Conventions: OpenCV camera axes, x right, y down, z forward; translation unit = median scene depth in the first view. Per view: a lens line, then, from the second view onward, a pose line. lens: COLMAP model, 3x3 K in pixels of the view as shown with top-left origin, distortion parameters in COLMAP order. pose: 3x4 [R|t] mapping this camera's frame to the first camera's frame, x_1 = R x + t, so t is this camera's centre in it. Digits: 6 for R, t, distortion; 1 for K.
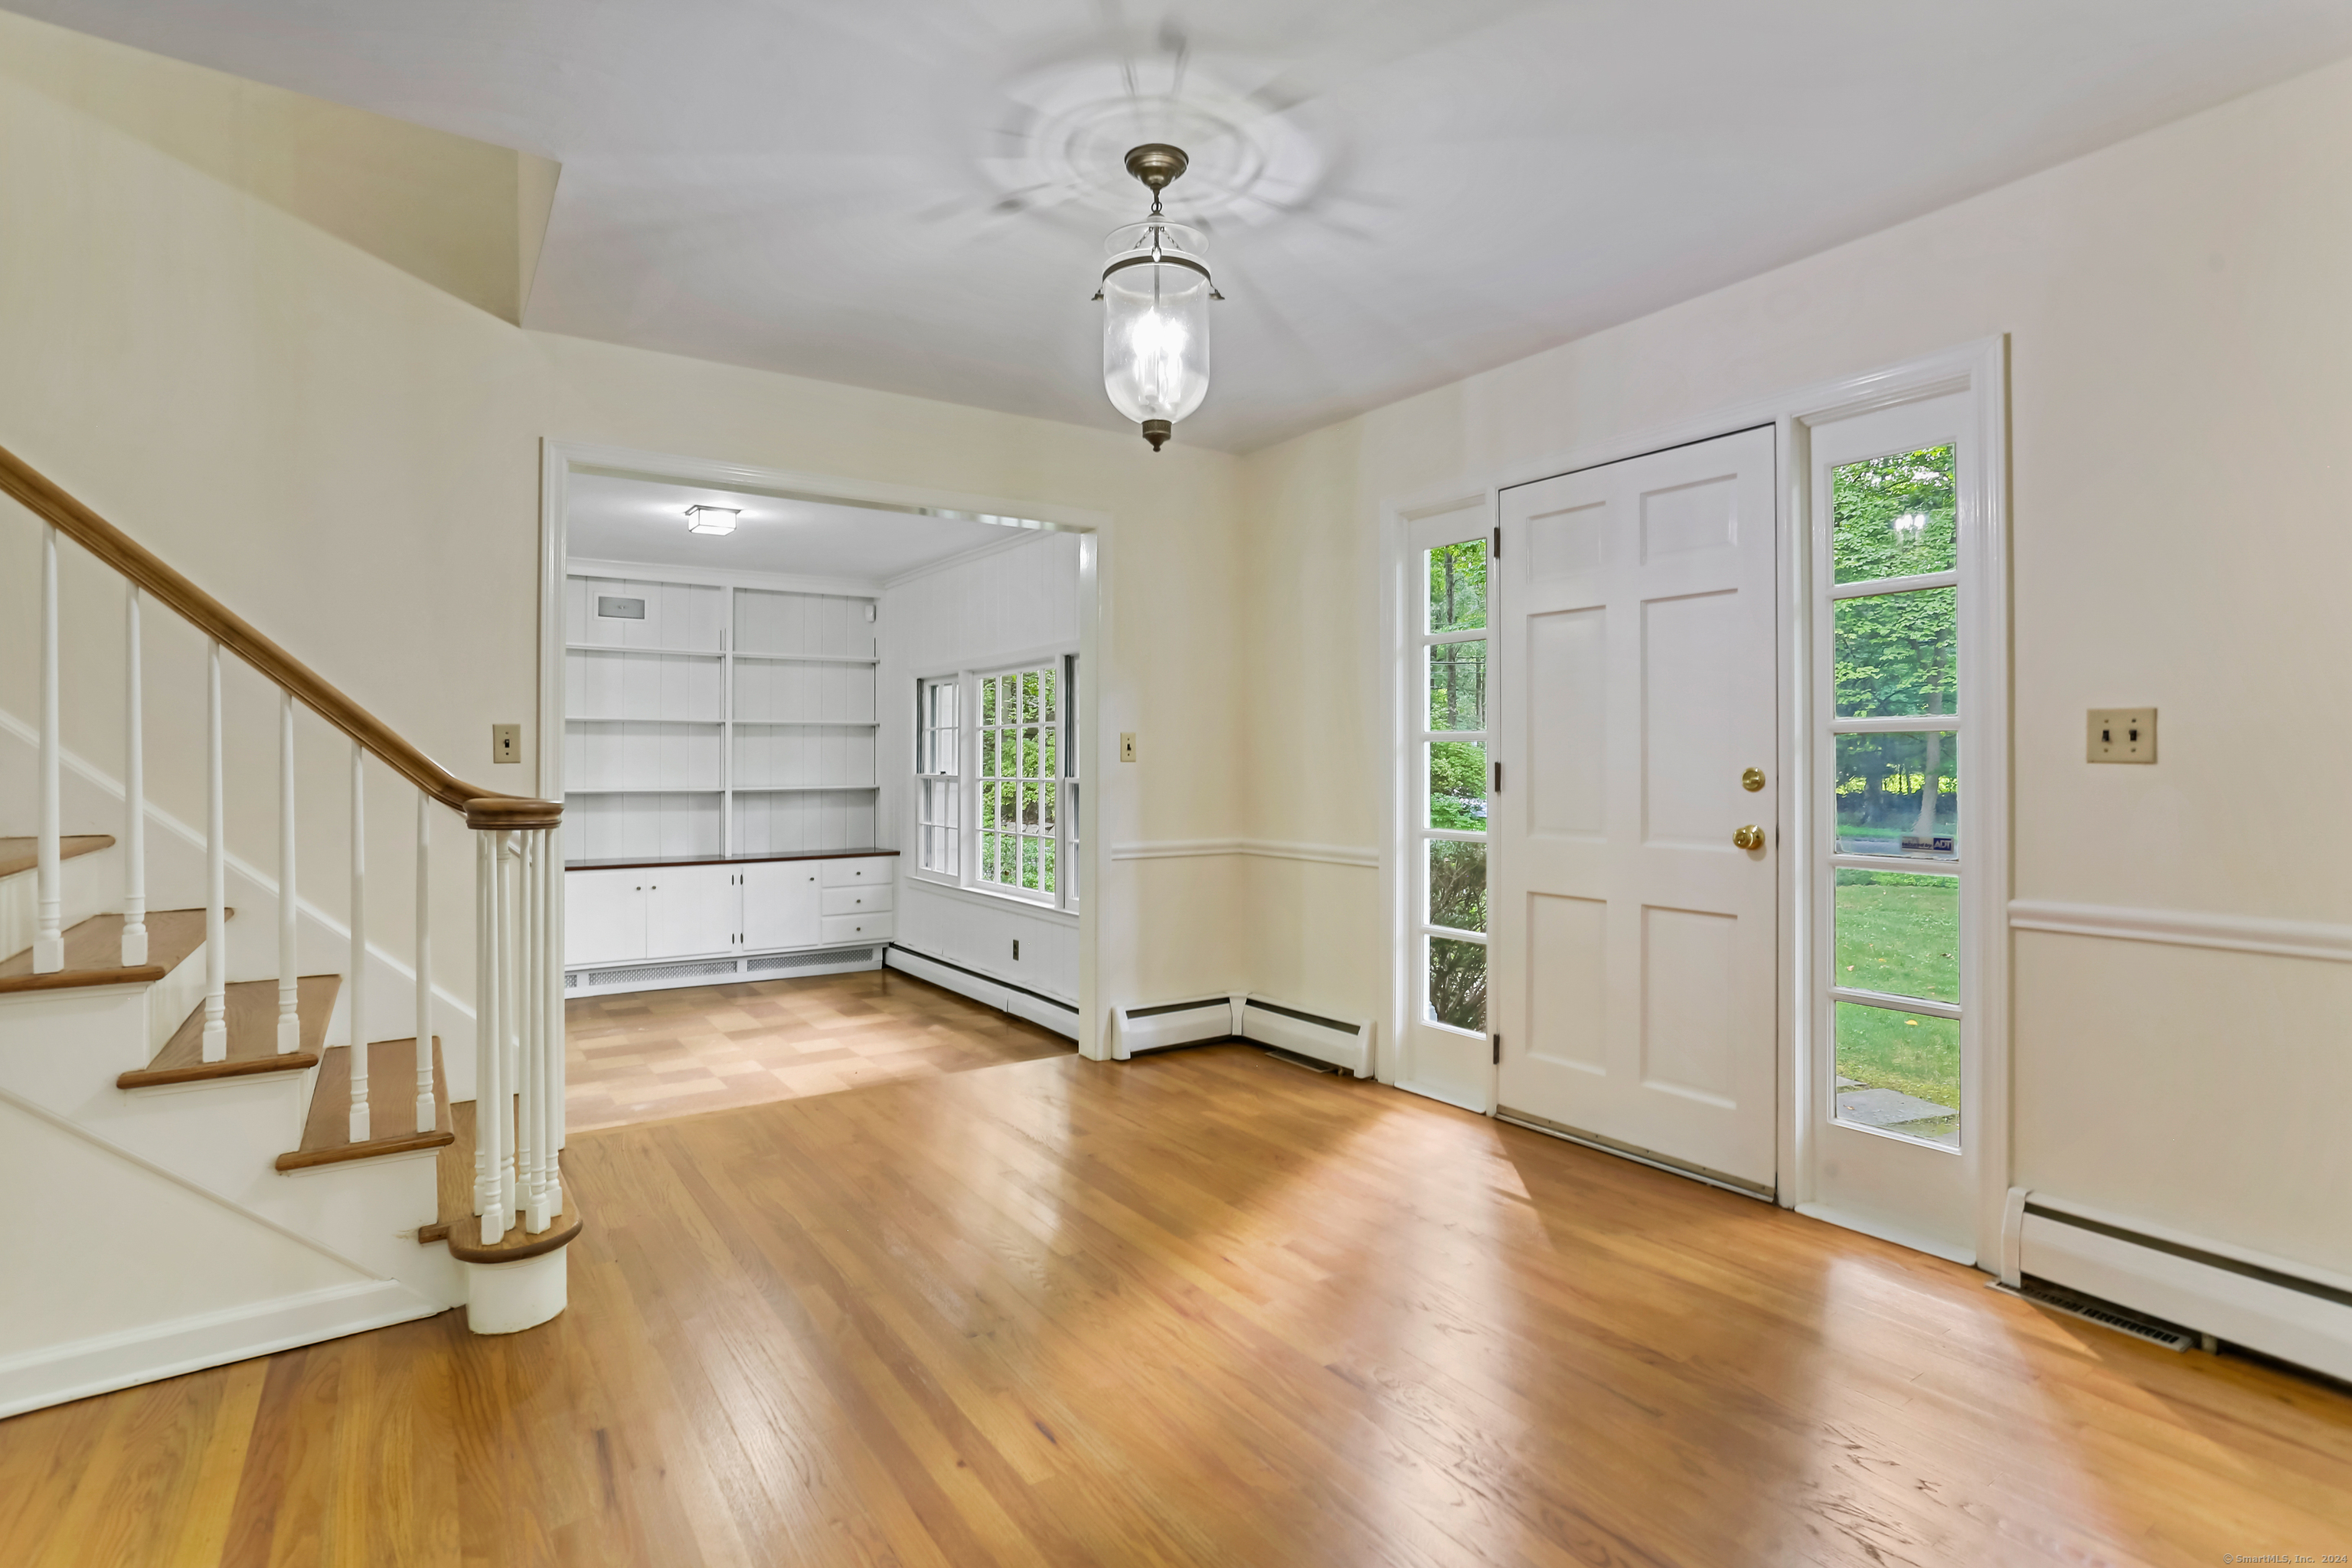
lens RADIAL K [[1154.4, 0, 1169.1], [0, 1154.4, 760.2], [0, 0, 1]] dist [-0.017894, 0.001644]
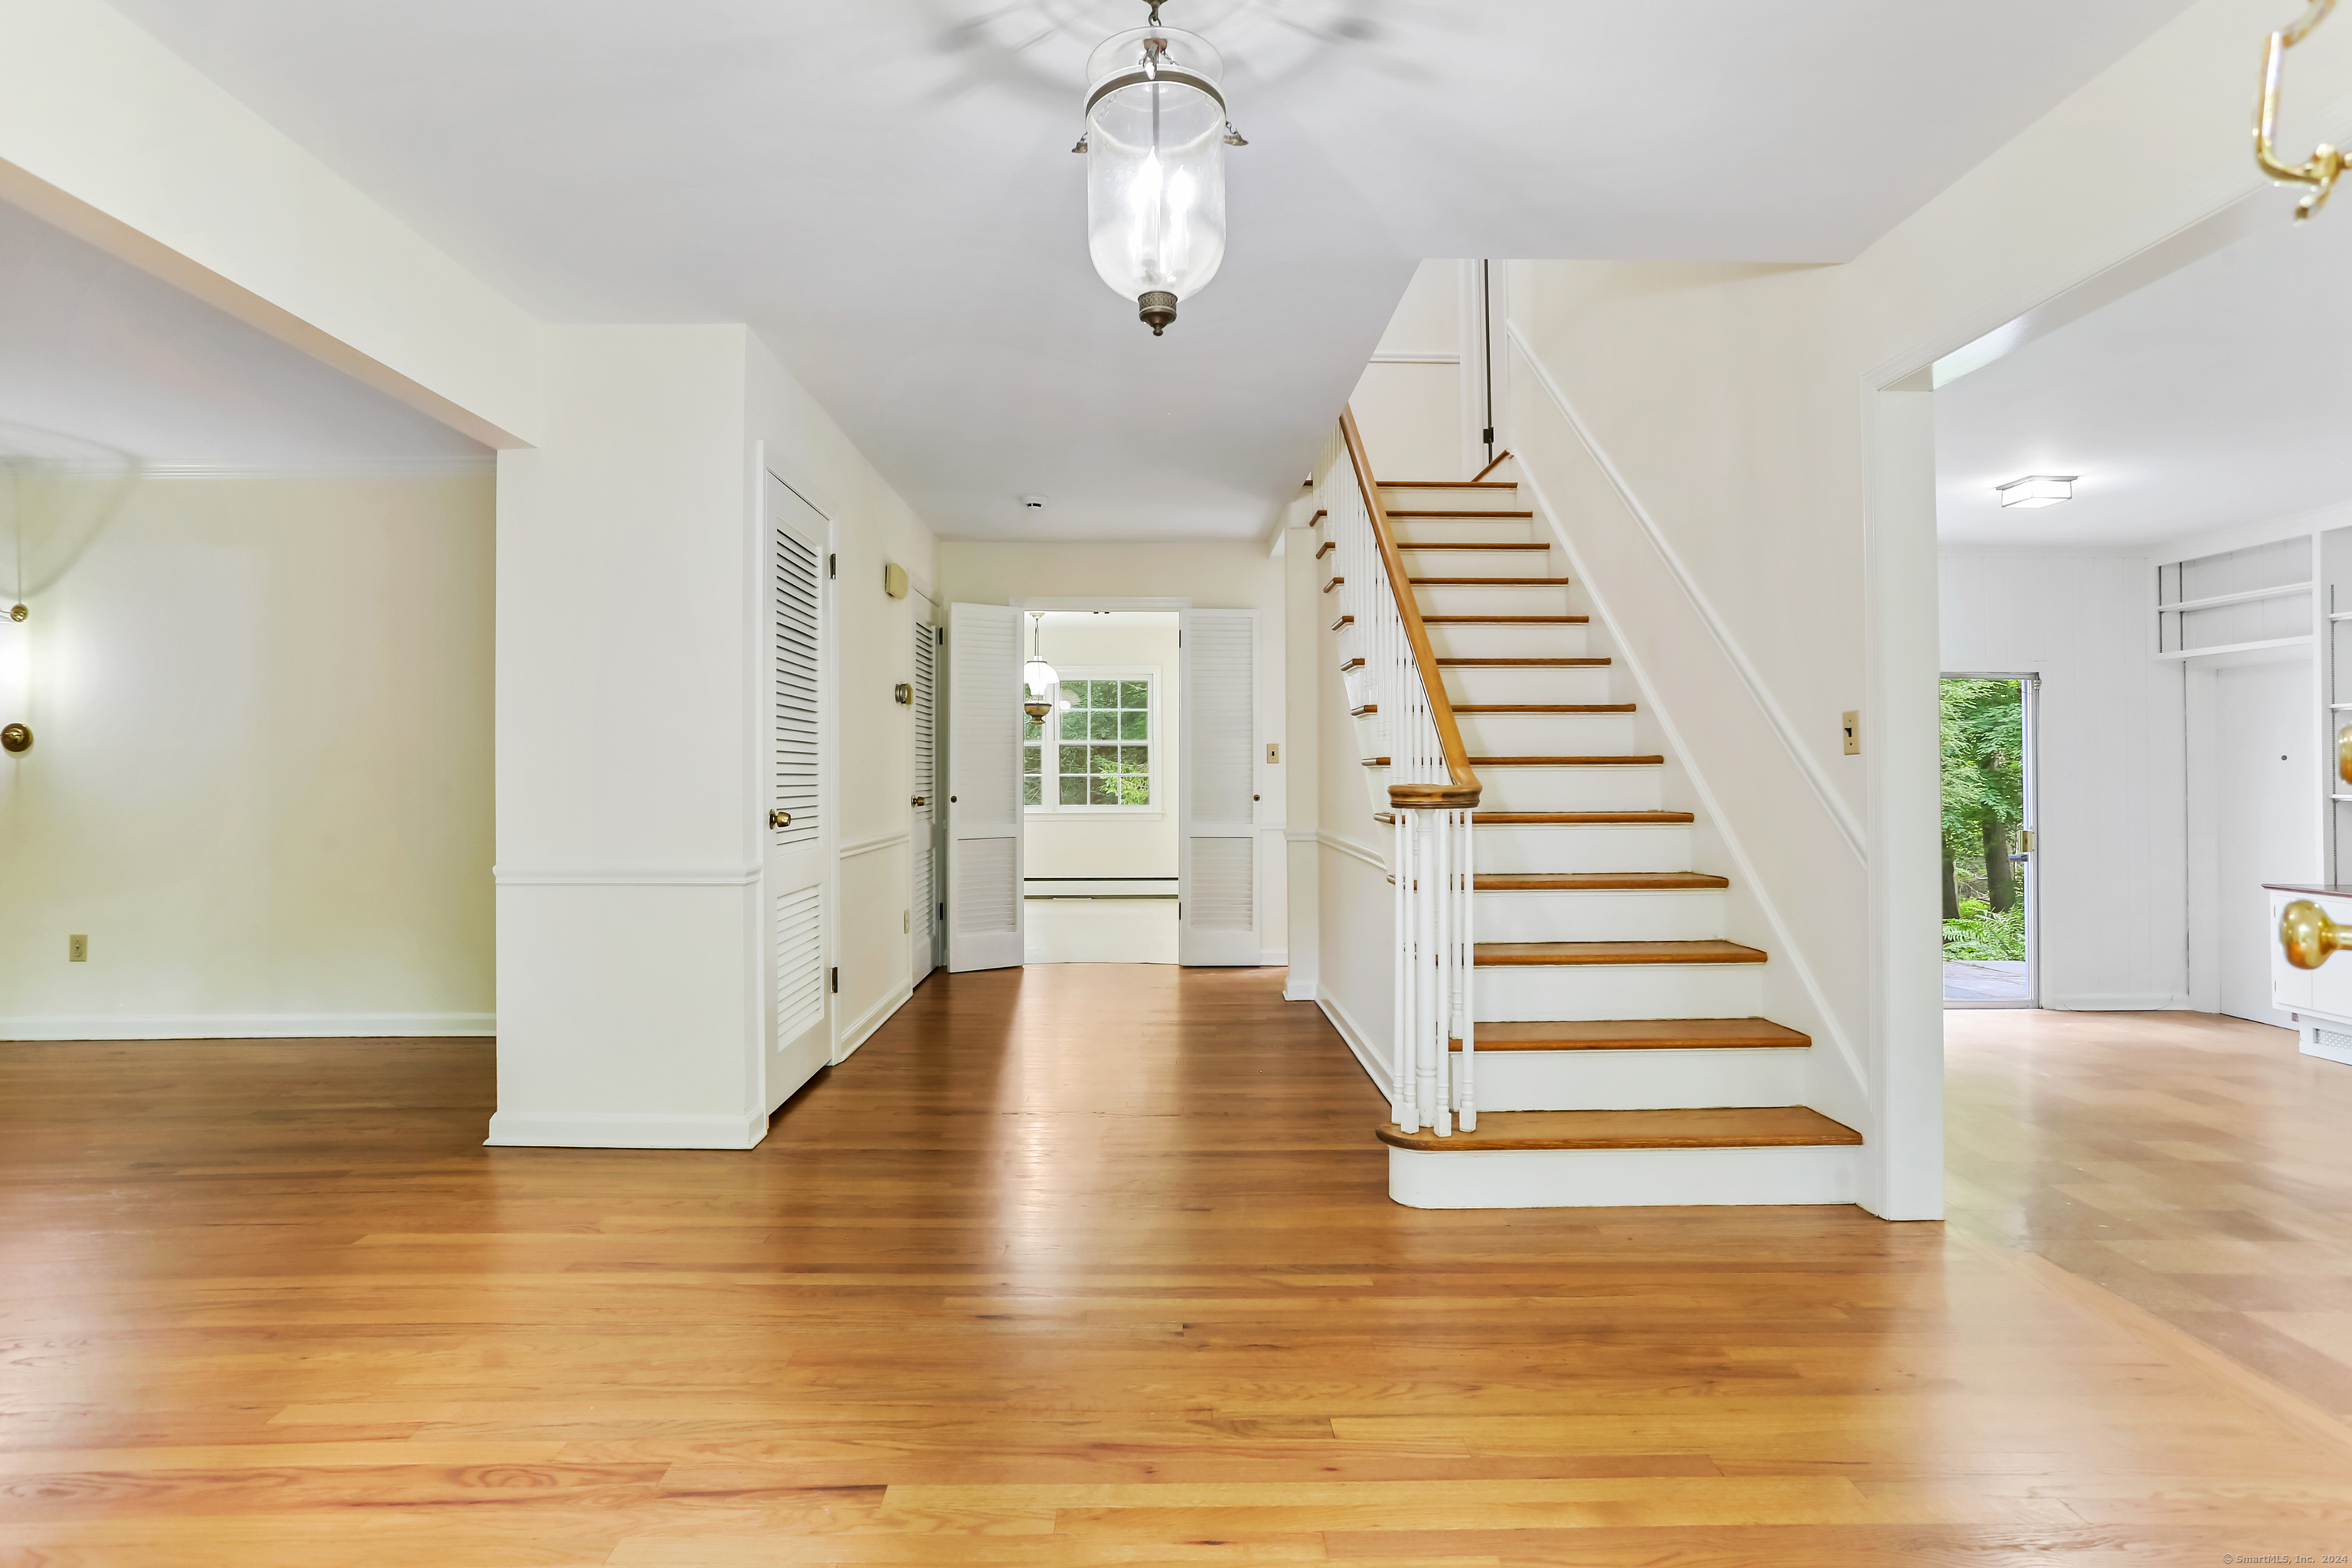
lens RADIAL K [[1154.4, 0, 1169.1], [0, 1154.4, 760.2], [0, 0, 1]] dist [-0.017894, 0.001644]
pose [[-0.549802, -0.010472, -0.835229, 0.621844], [0.002958, 0.999891, -0.014483, 0.024931], [0.835290, -0.010434, -0.549711, 1.424781]]
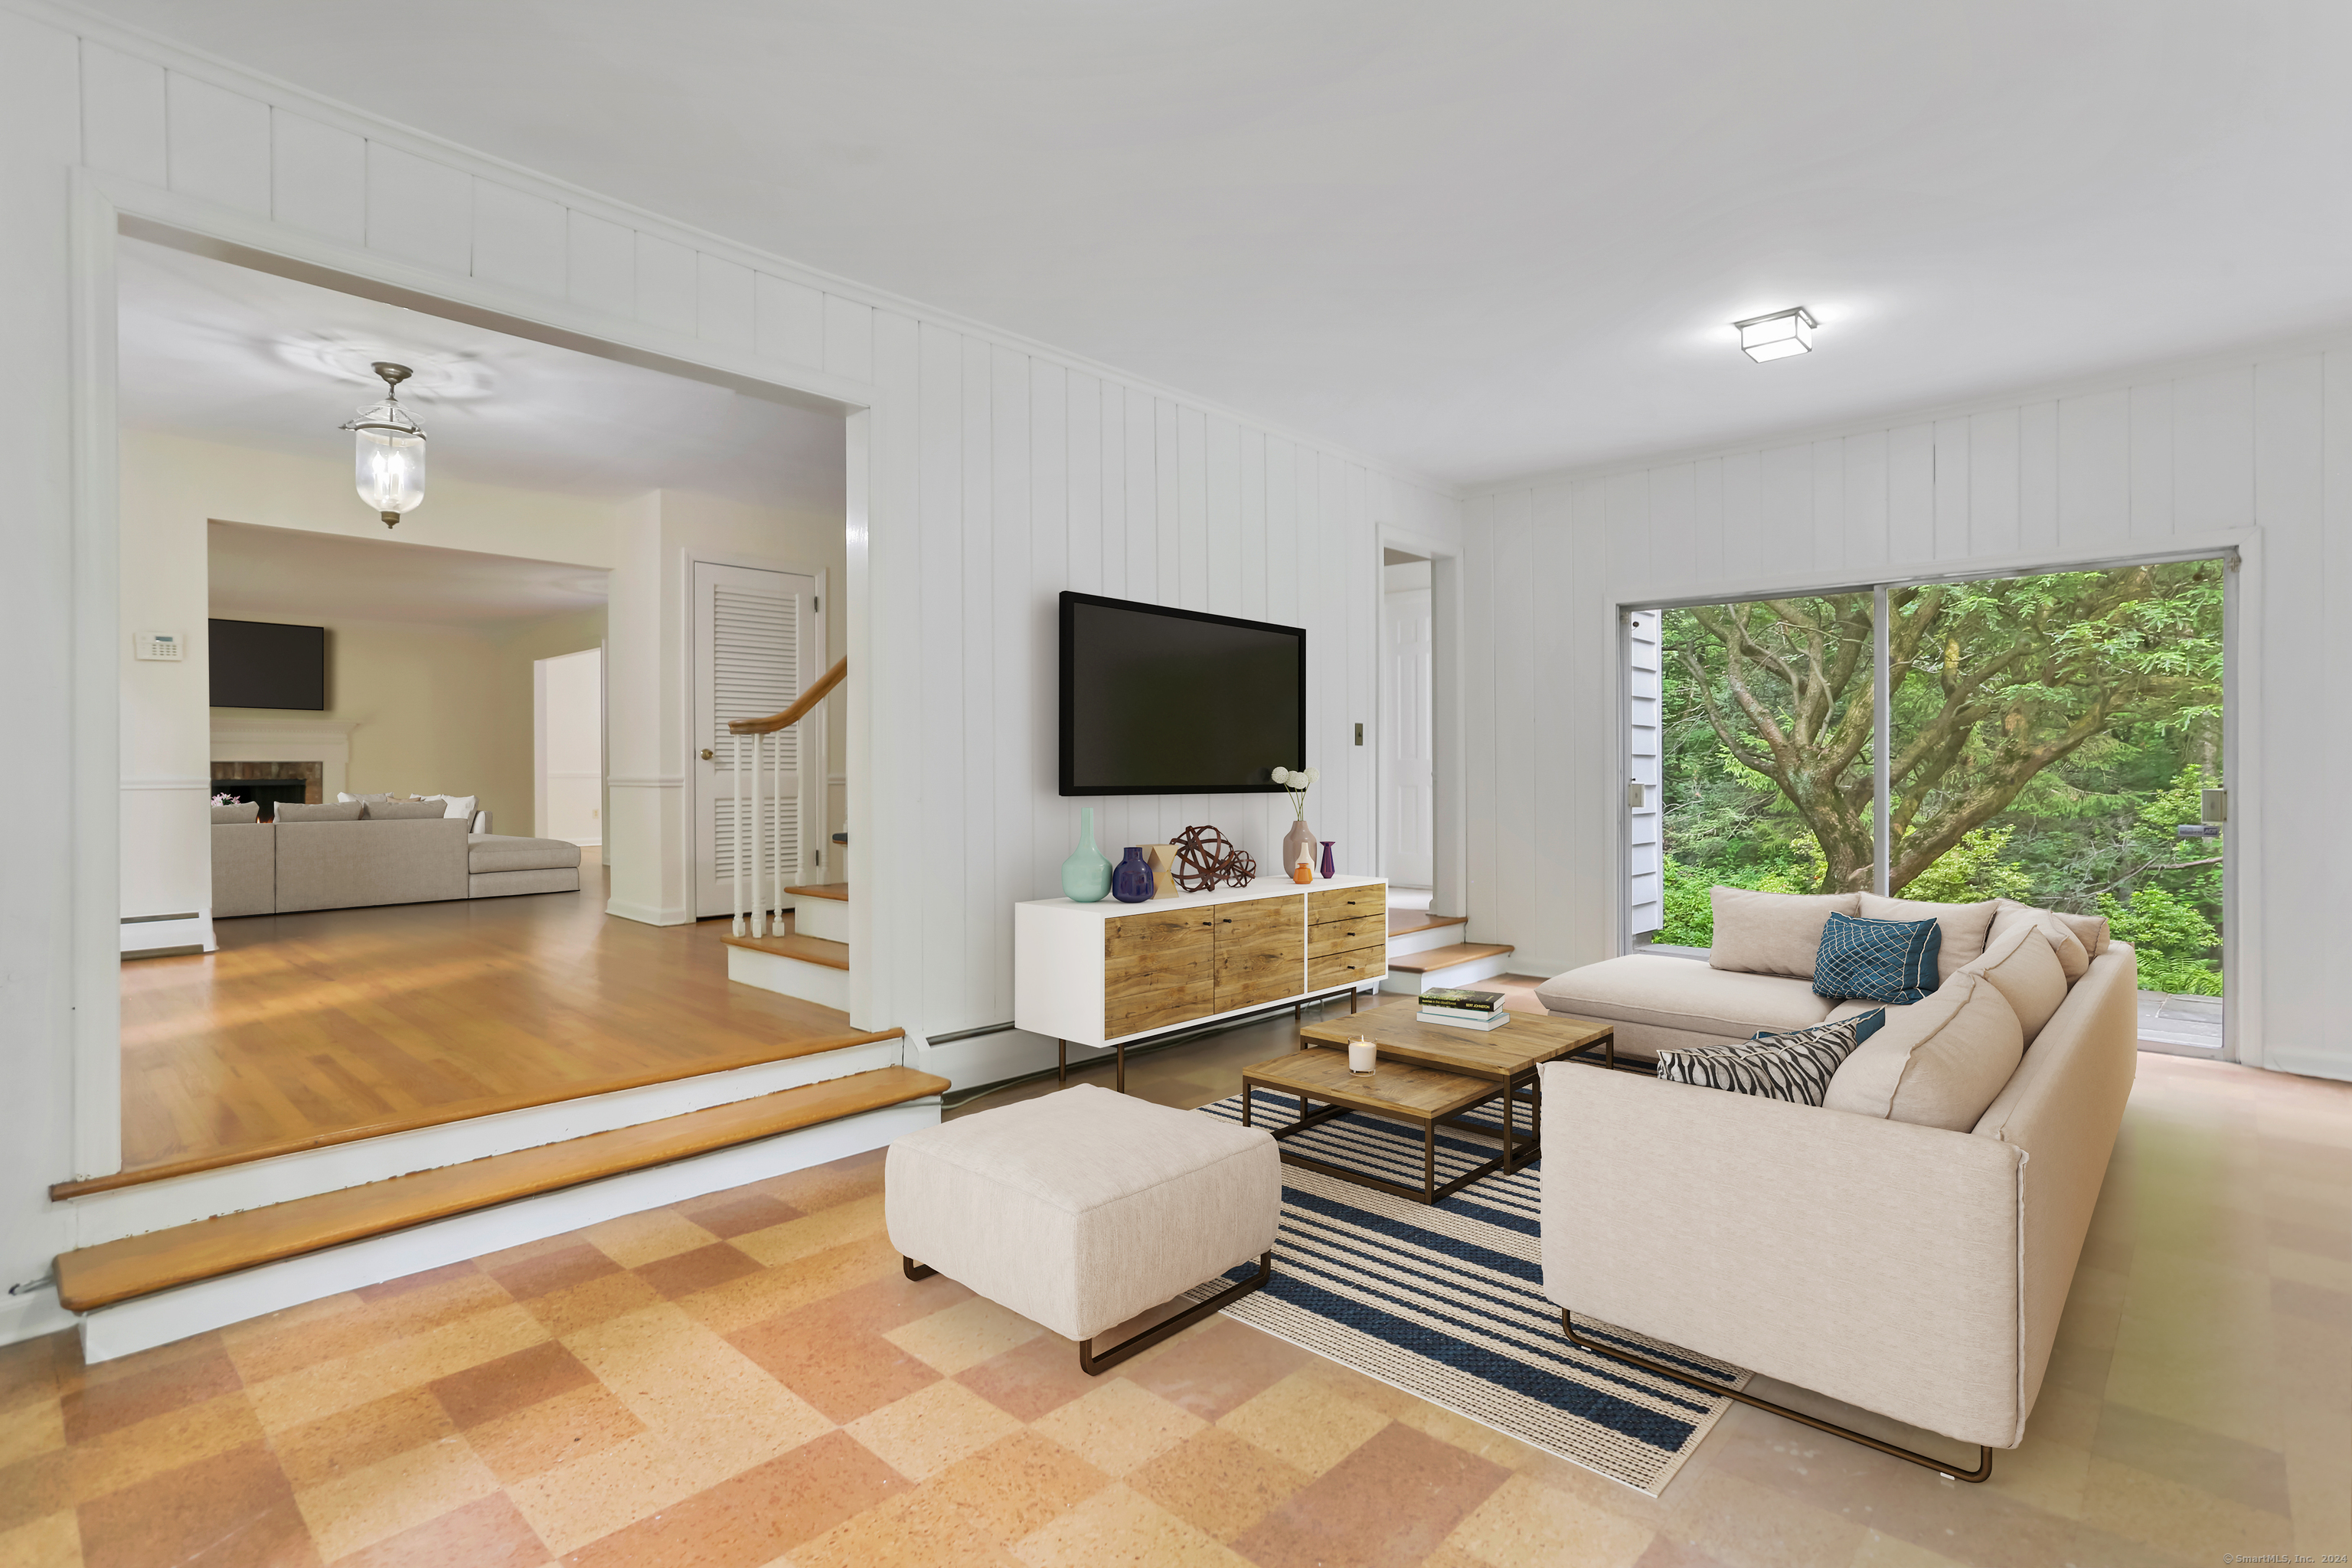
lens RADIAL K [[1154.4, 0, 1169.1], [0, 1154.4, 760.2], [0, 0, 1]] dist [-0.017894, 0.001644]
pose [[-0.975228, 0.000873, -0.221199, -0.809074], [0.005743, 0.999755, -0.021372, 0.143914], [0.221126, -0.022113, -0.974995, 3.024824]]
